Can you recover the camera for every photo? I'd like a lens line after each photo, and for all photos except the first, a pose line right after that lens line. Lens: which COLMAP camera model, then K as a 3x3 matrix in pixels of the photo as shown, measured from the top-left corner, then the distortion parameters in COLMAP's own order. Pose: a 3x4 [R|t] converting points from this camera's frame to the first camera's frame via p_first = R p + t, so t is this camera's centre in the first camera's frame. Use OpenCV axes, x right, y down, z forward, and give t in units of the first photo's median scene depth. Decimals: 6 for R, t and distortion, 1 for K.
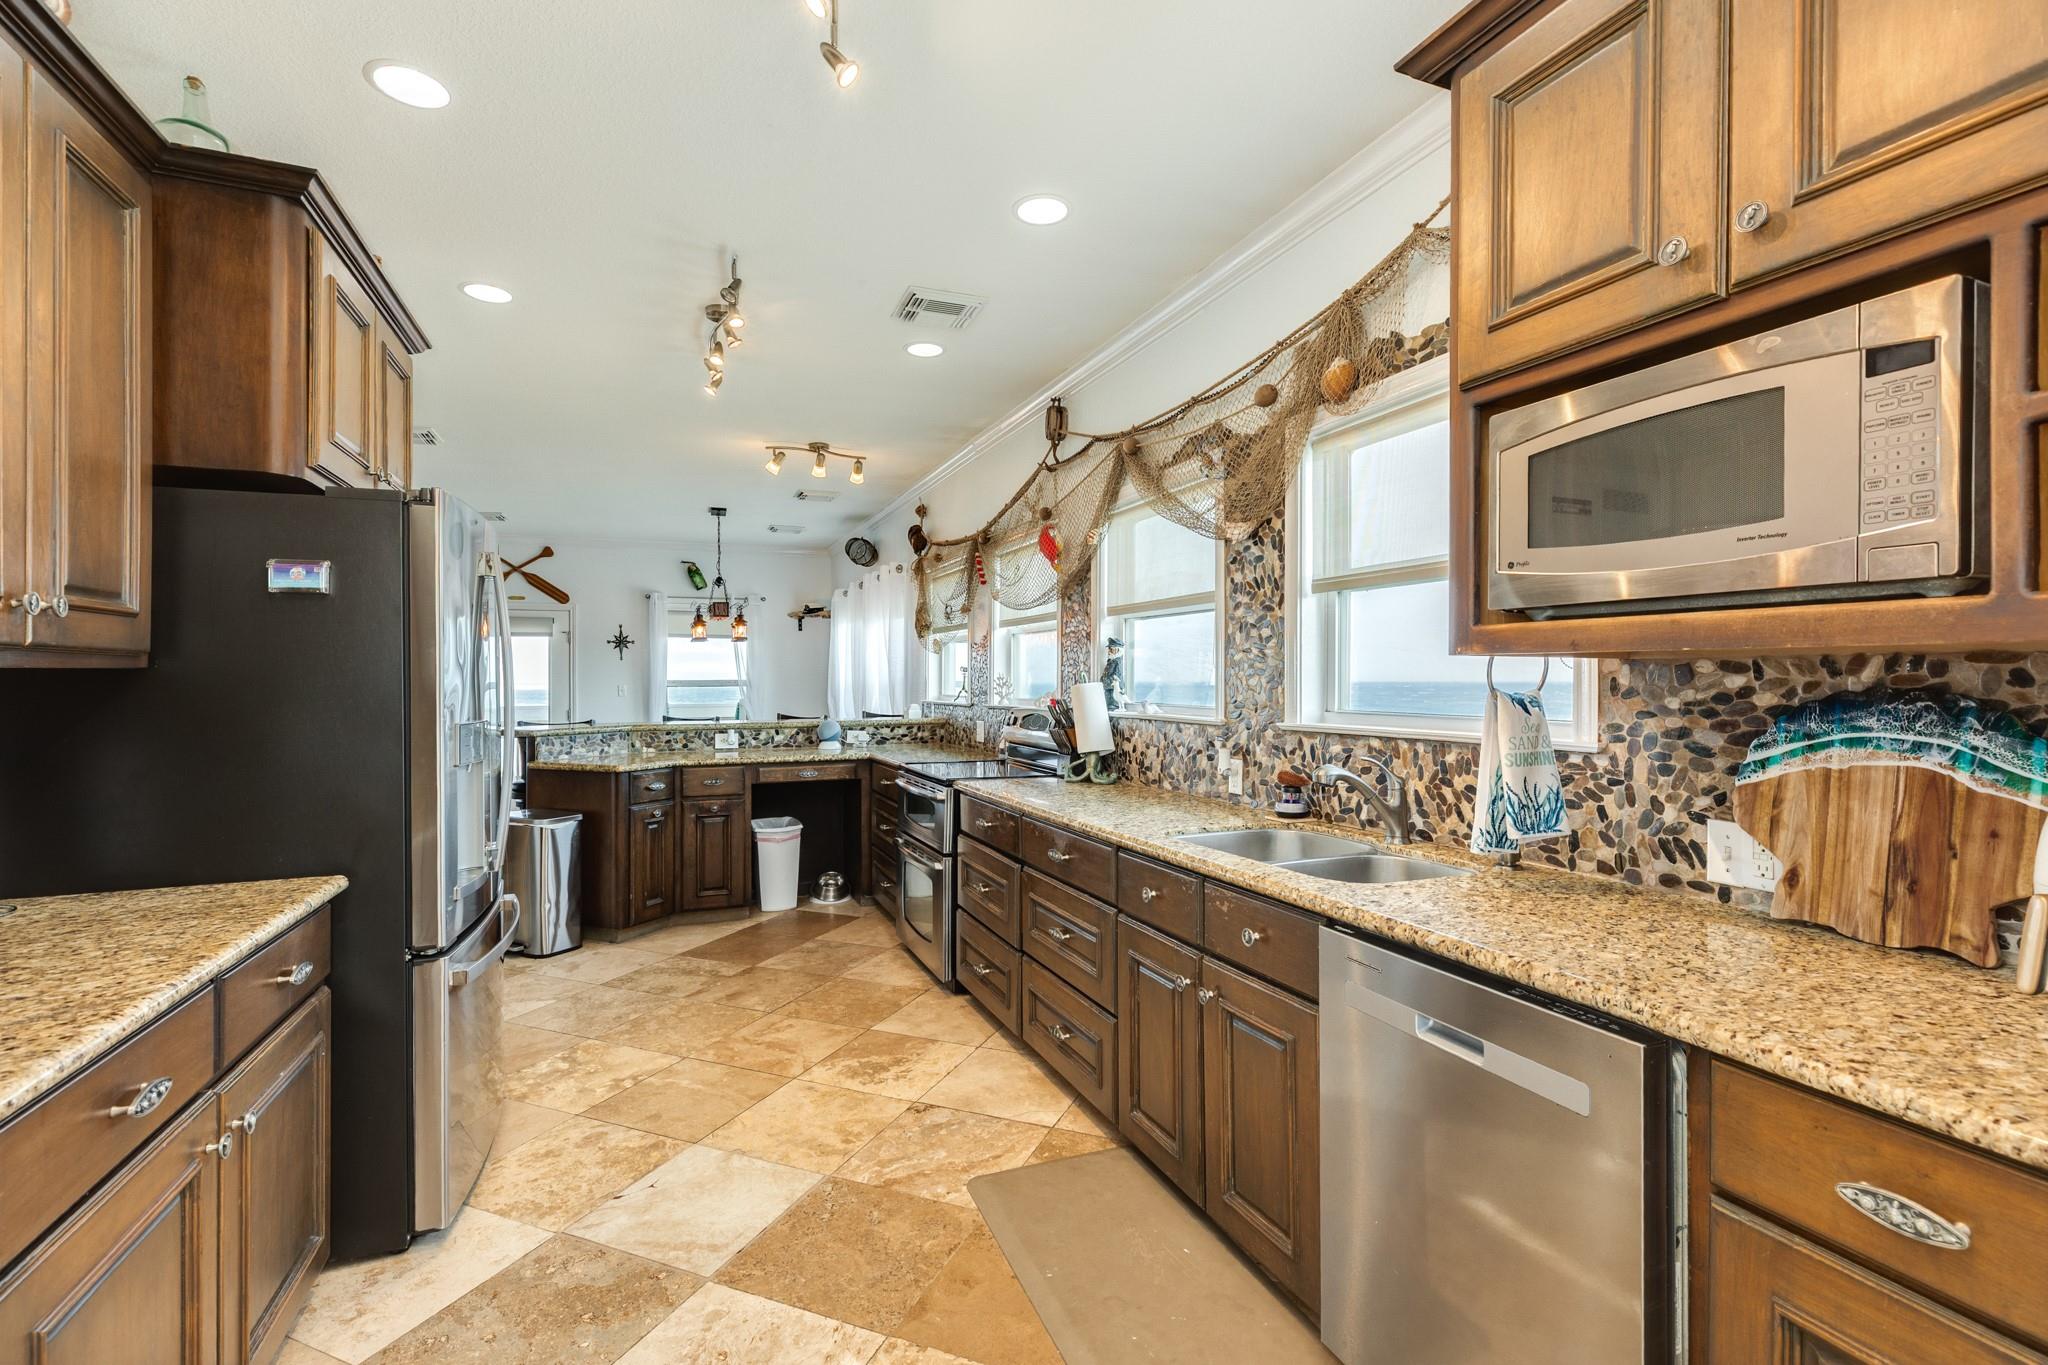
lens RADIAL K [[909.7, 0, 1017.5], [0, 909.7, 682.1], [0, 0, 1]] dist [0.005303, -0.000809]
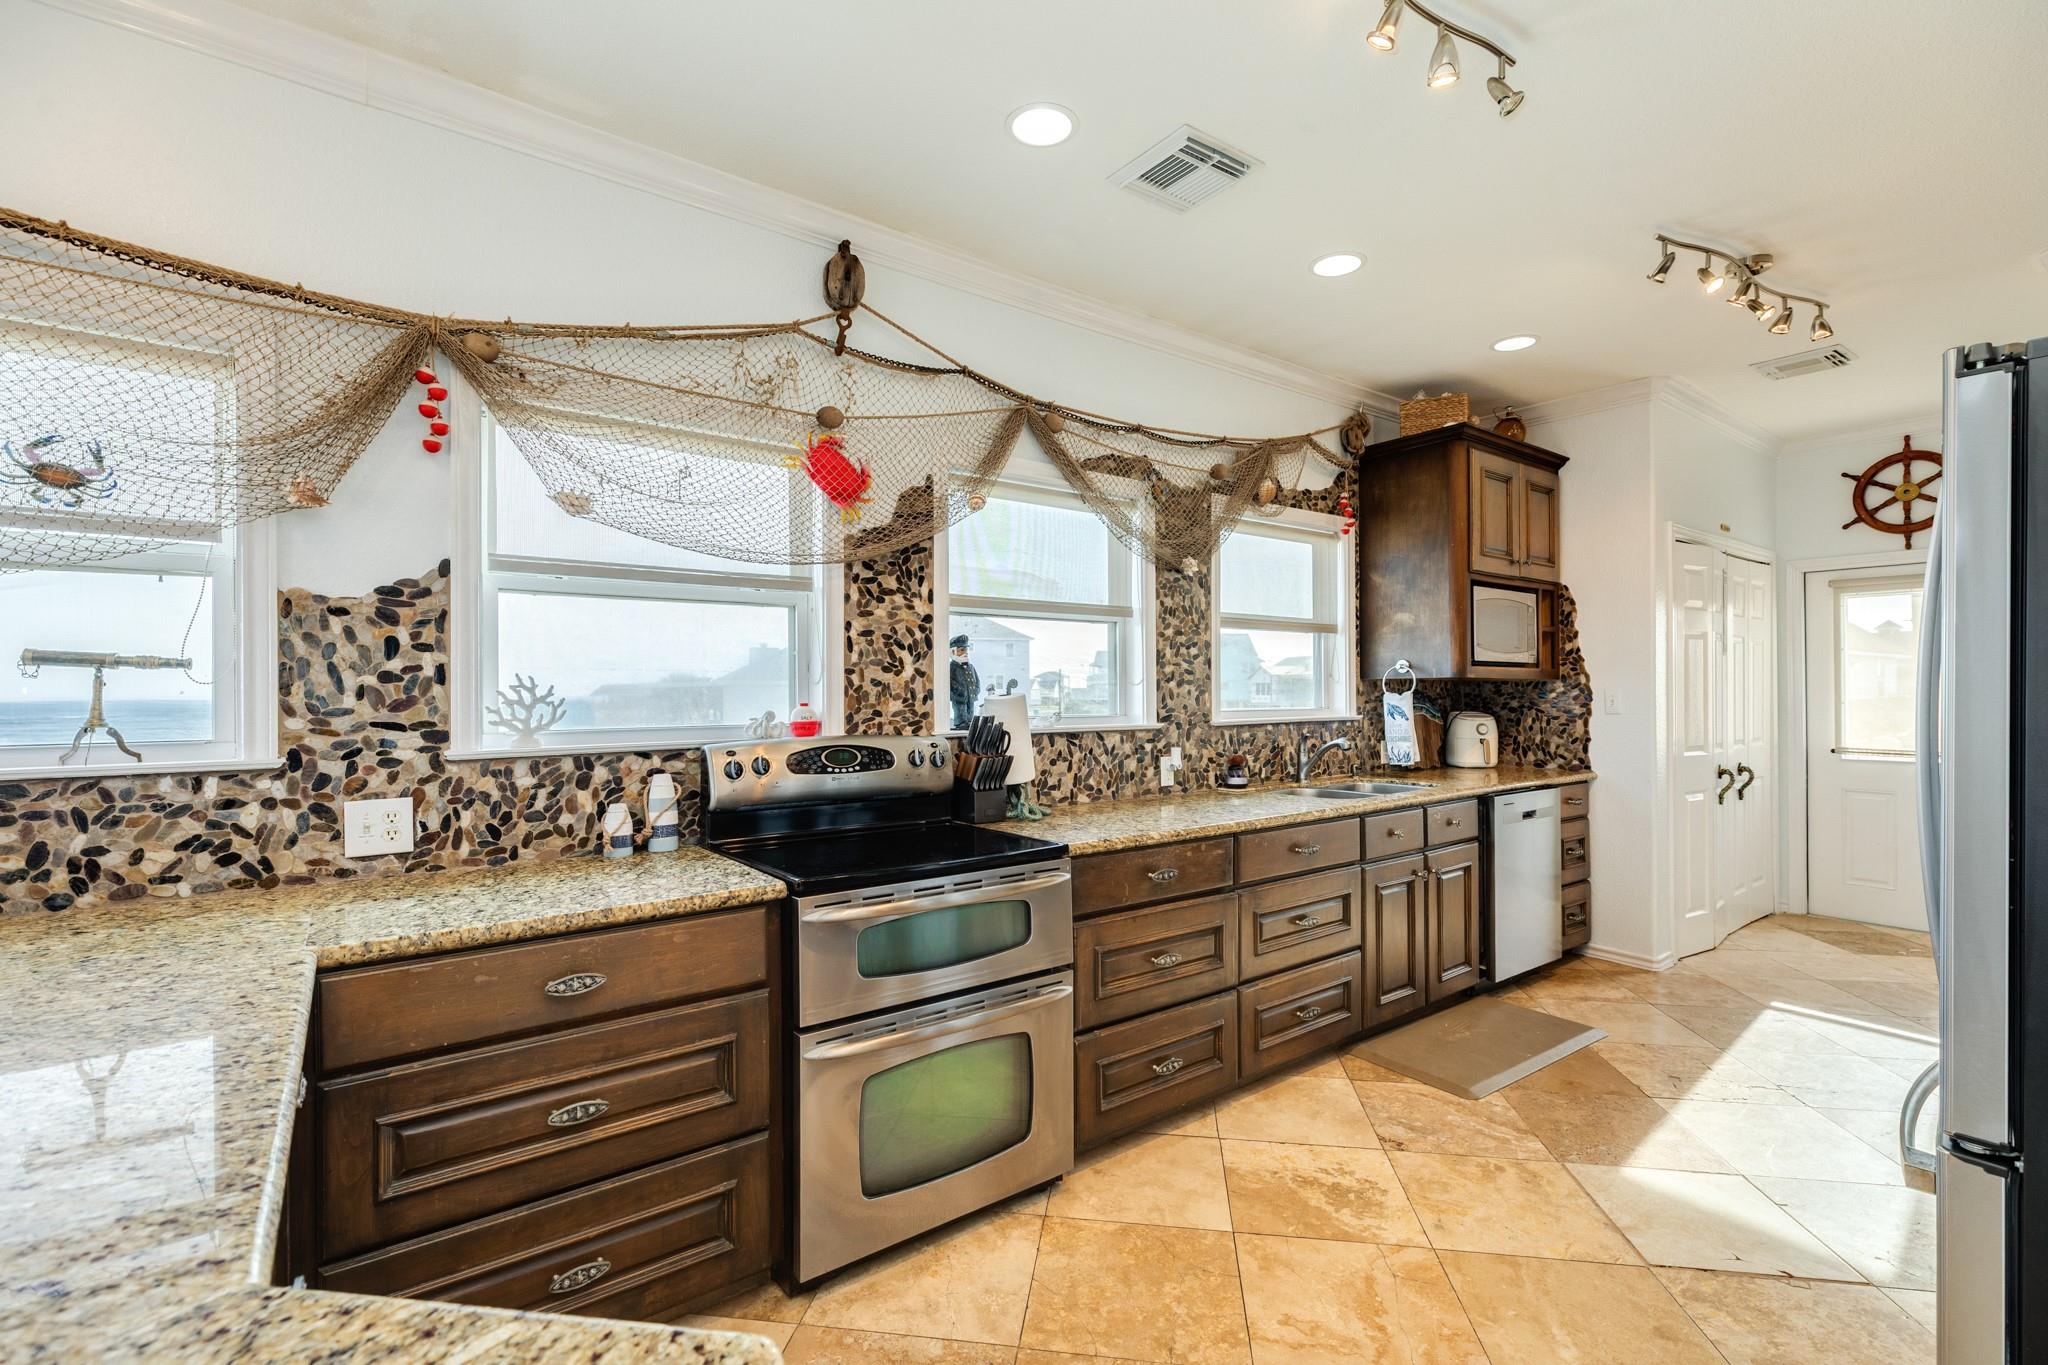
lens RADIAL K [[909.7, 0, 1019.2], [0, 909.7, 689.5], [0, 0, 1]] dist [0.005303, -0.000809]
pose [[-0.250059, 0.003570, 0.968224, -0.845883], [0.007438, 0.999971, -0.001766, -0.000825], [-0.968202, 0.006760, -0.250079, 1.474195]]
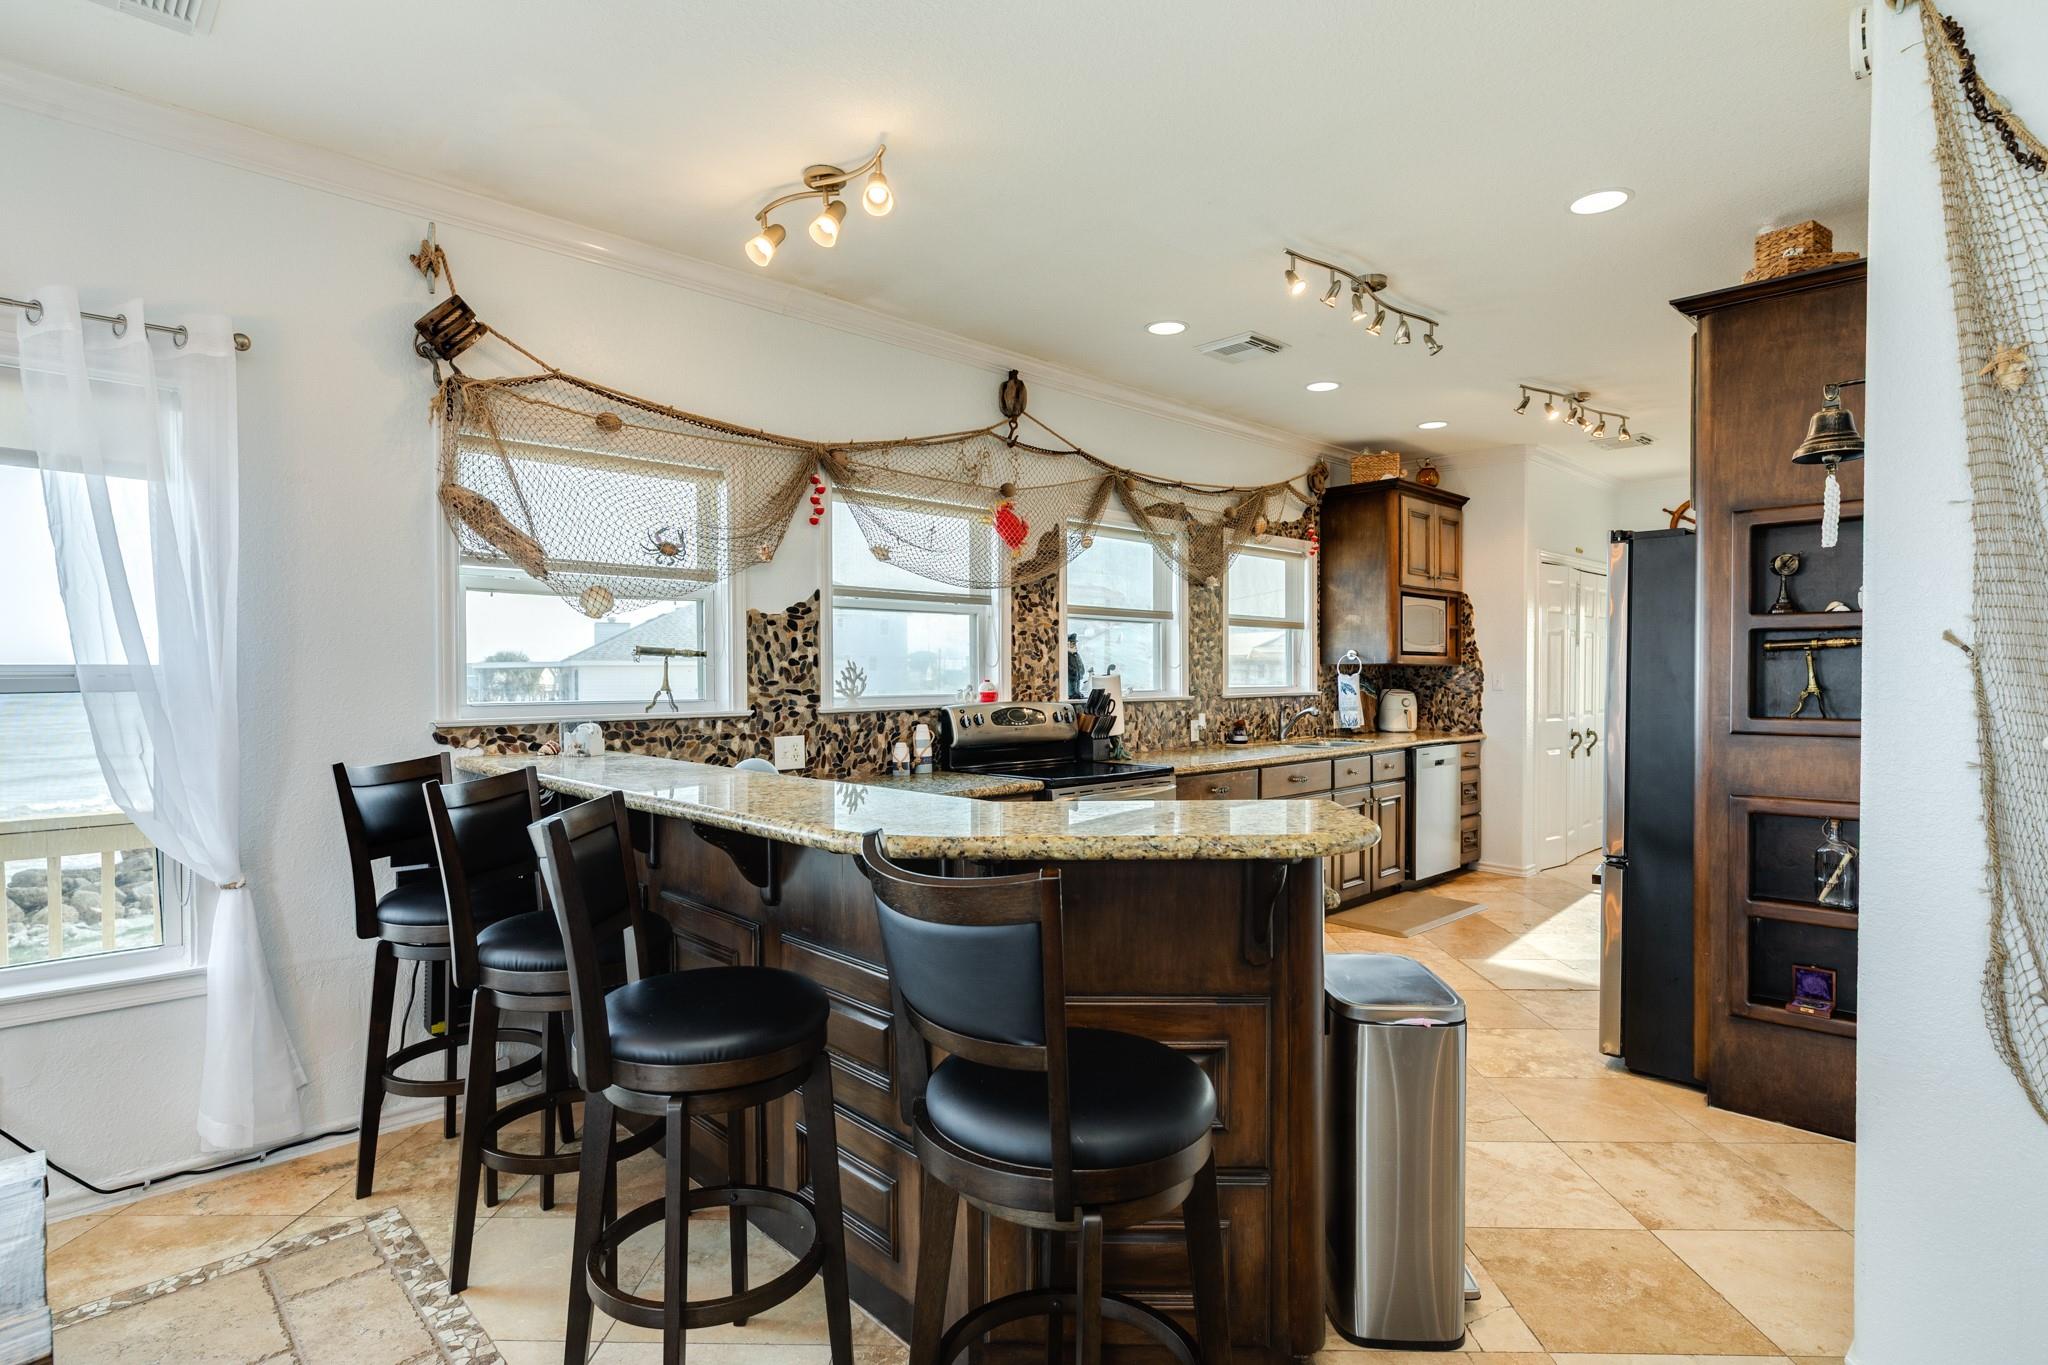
lens RADIAL K [[1041.0, 0, 1016.8], [0, 1041.0, 690.9], [0, 0, 1]] dist [-0.002543, 0.000637]
pose [[-0.372052, -0.013148, 0.928119, -1.359623], [0.005435, 0.999852, 0.016343, 0.001116], [-0.928196, 0.011125, -0.371926, 1.979798]]
